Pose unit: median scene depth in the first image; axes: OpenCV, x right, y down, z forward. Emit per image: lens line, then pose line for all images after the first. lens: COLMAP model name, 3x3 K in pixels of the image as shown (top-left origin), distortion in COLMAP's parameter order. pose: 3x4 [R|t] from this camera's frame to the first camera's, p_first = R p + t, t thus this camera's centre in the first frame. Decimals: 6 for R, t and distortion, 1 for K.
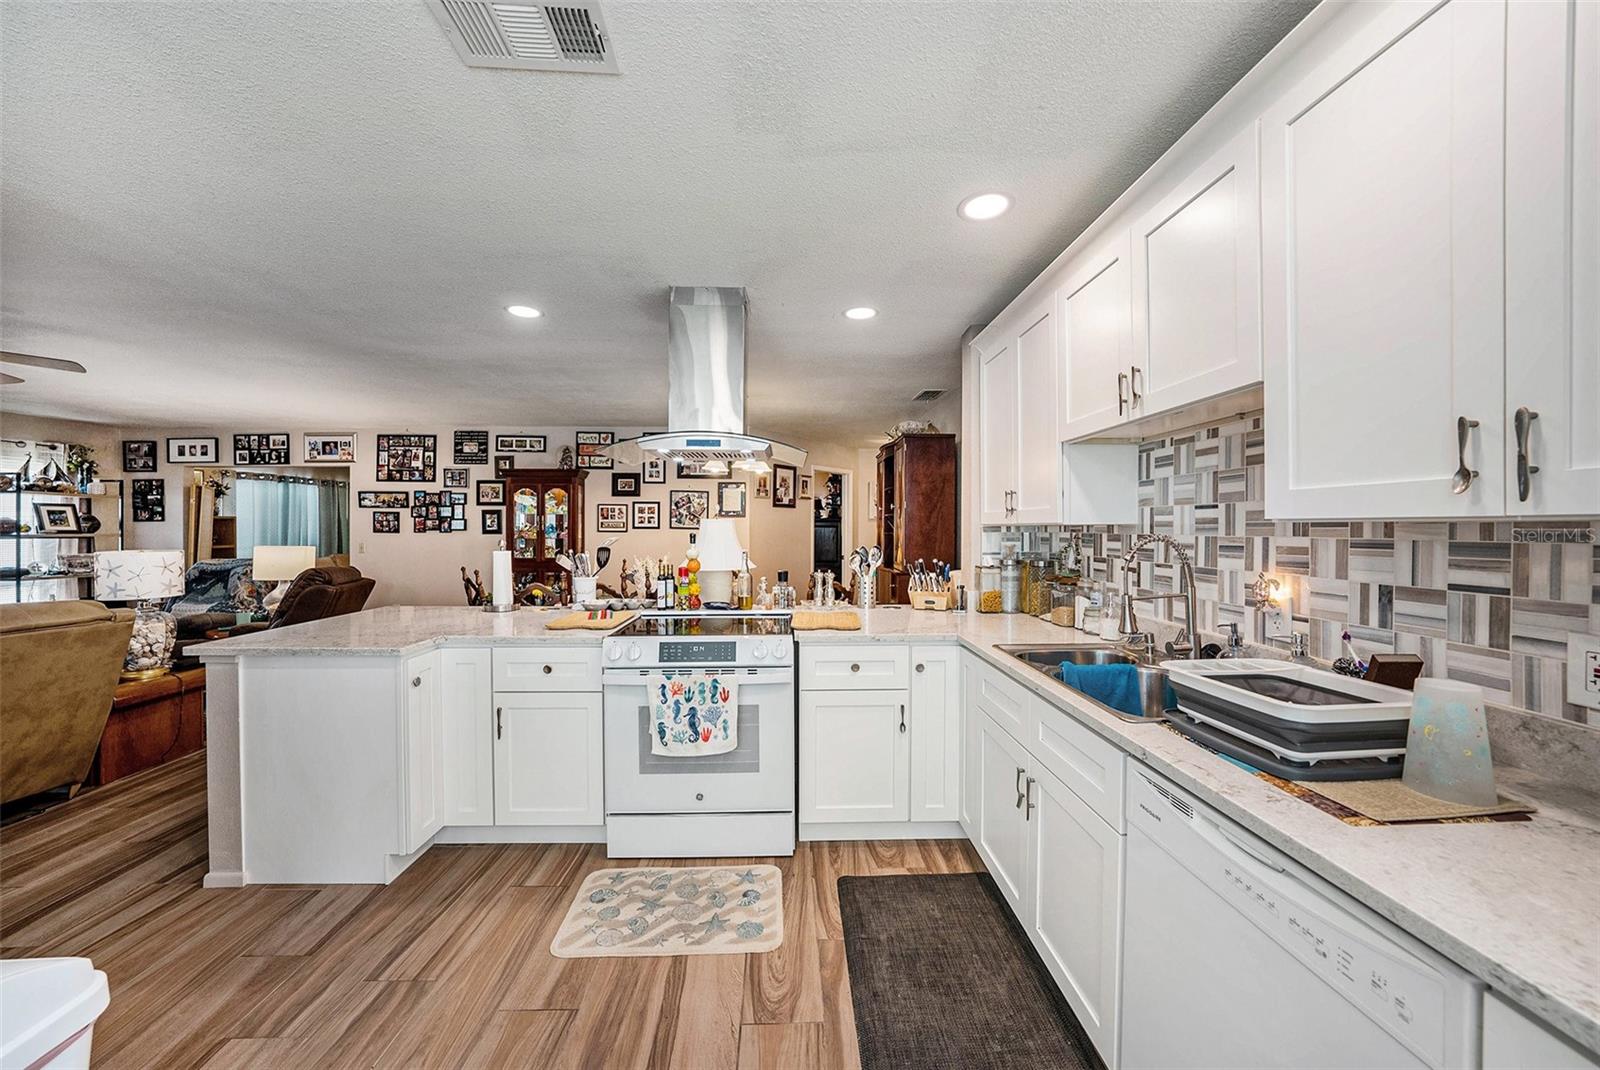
lens RADIAL K [[566.0, 0, 801.0], [0, 566.0, 527.0], [0, 0, 1]] dist [-0.028337, 0.006954]
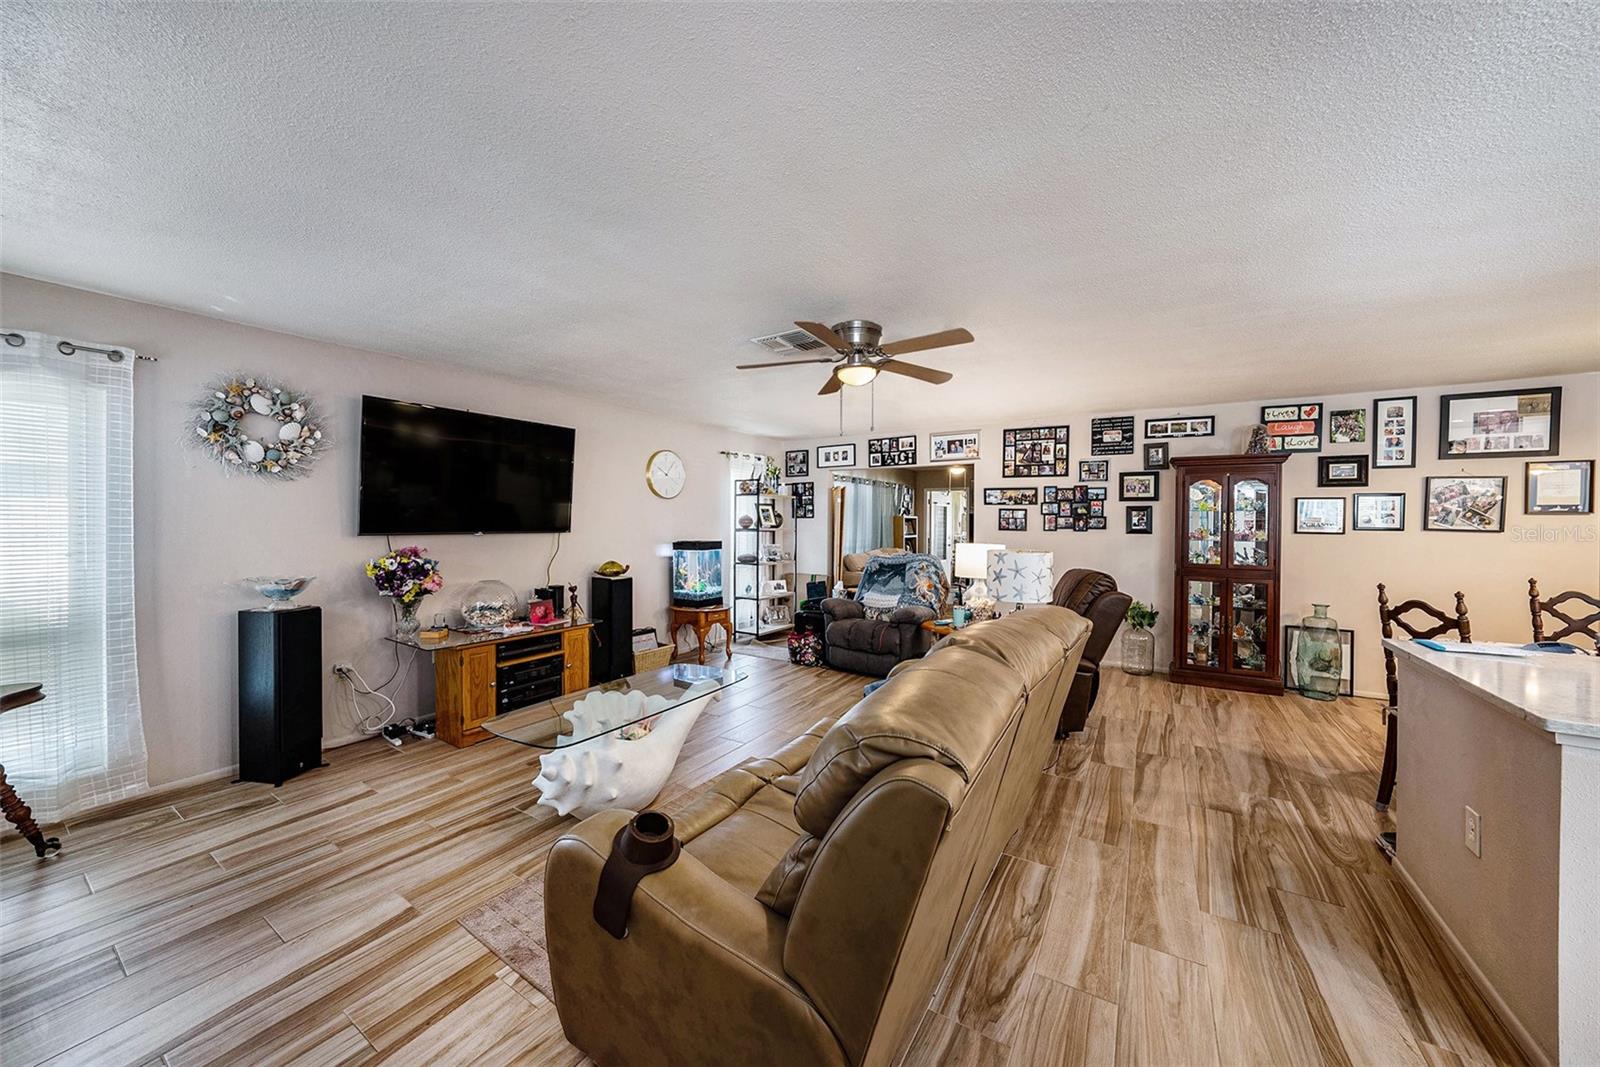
lens RADIAL K [[562.0, 0, 801.7], [0, 562.0, 527.1], [0, 0, 1]] dist [-0.031630, 0.007266]
pose [[0.831598, 0.011619, -0.555257, -0.510265], [-0.006906, 0.999920, 0.010580, -0.003572], [0.555335, -0.004964, 0.831612, -0.007243]]
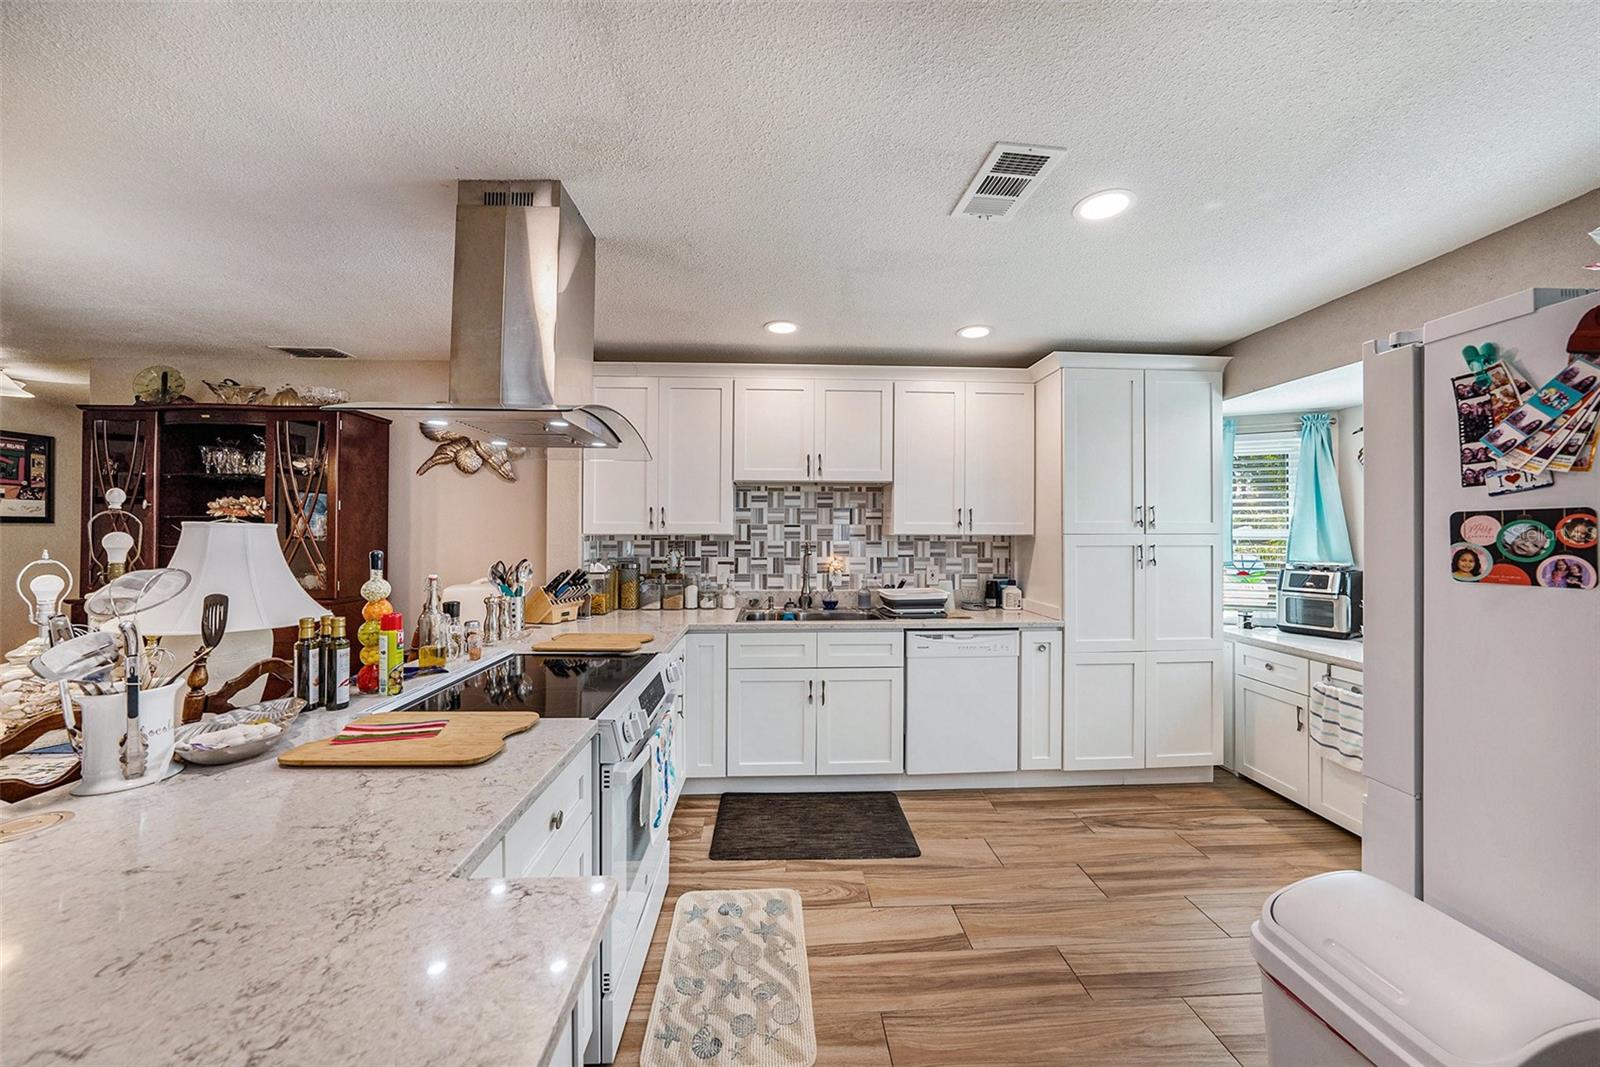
lens RADIAL K [[559.5, 0, 803.1], [0, 559.5, 526.9], [0, 0, 1]] dist [-0.030348, 0.006525]
pose [[-0.016185, 0.008818, 0.999830, -0.369746], [-0.001611, 0.999960, -0.008846, -0.004811], [-0.999868, -0.001754, -0.016170, 0.302010]]
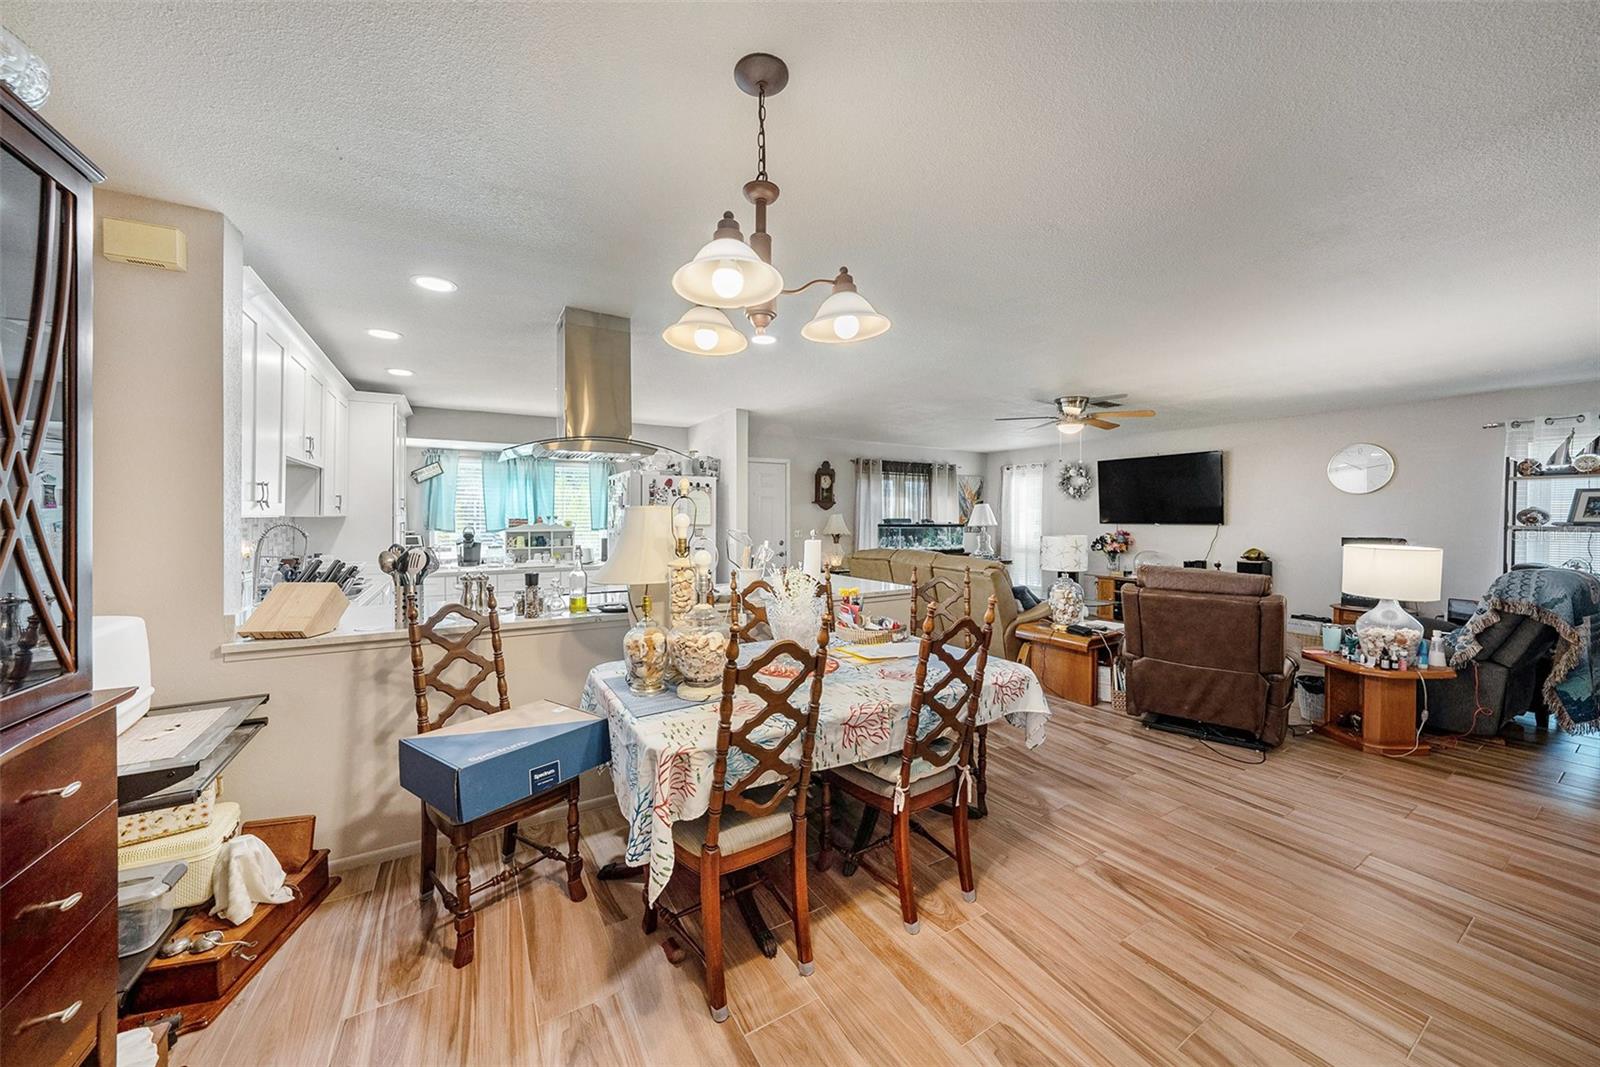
lens RADIAL K [[566.0, 0, 801.0], [0, 566.0, 525.5], [0, 0, 1]] dist [-0.028337, 0.006954]
pose [[-0.871867, 0.007580, -0.489685, 0.019365], [-0.000271, 0.999873, 0.015960, -0.001636], [0.489743, 0.014047, -0.871753, 0.985632]]
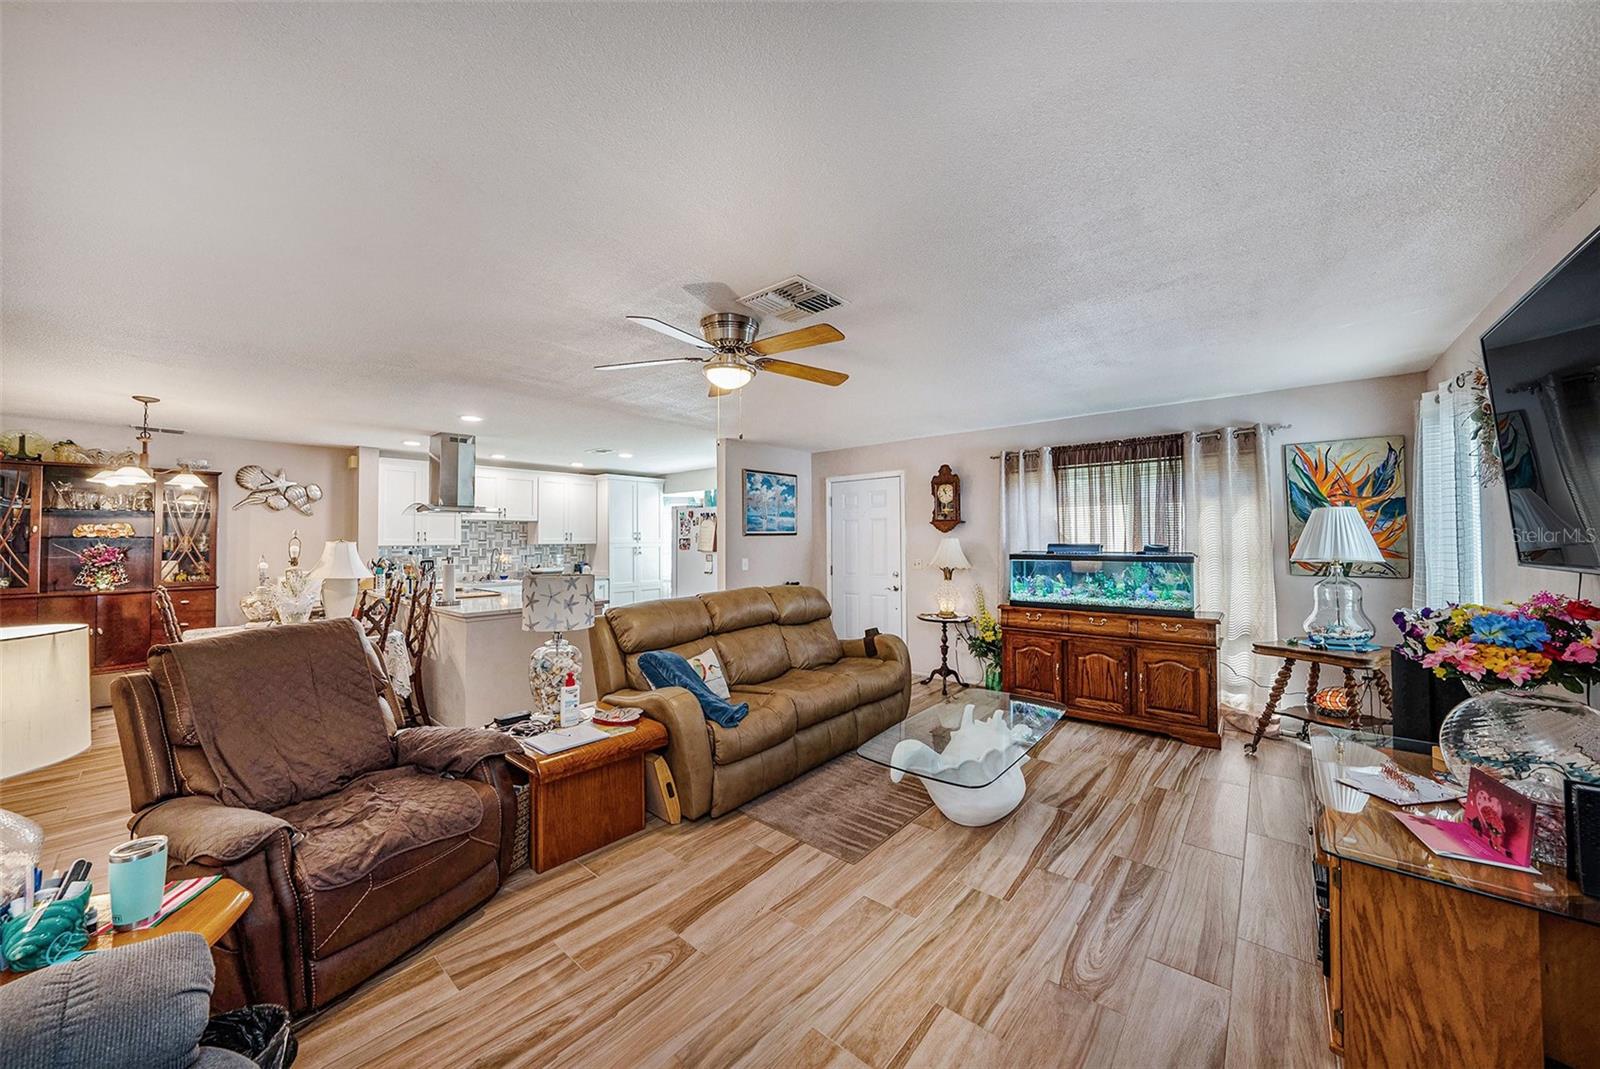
lens RADIAL K [[566.0, 0, 801.0], [0, 566.0, 526.5], [0, 0, 1]] dist [-0.028337, 0.006954]
pose [[-0.742147, 0.023054, 0.669841, -1.096142], [0.008894, 0.999659, -0.024552, -0.005541], [-0.670178, -0.012263, -0.742099, 0.740918]]
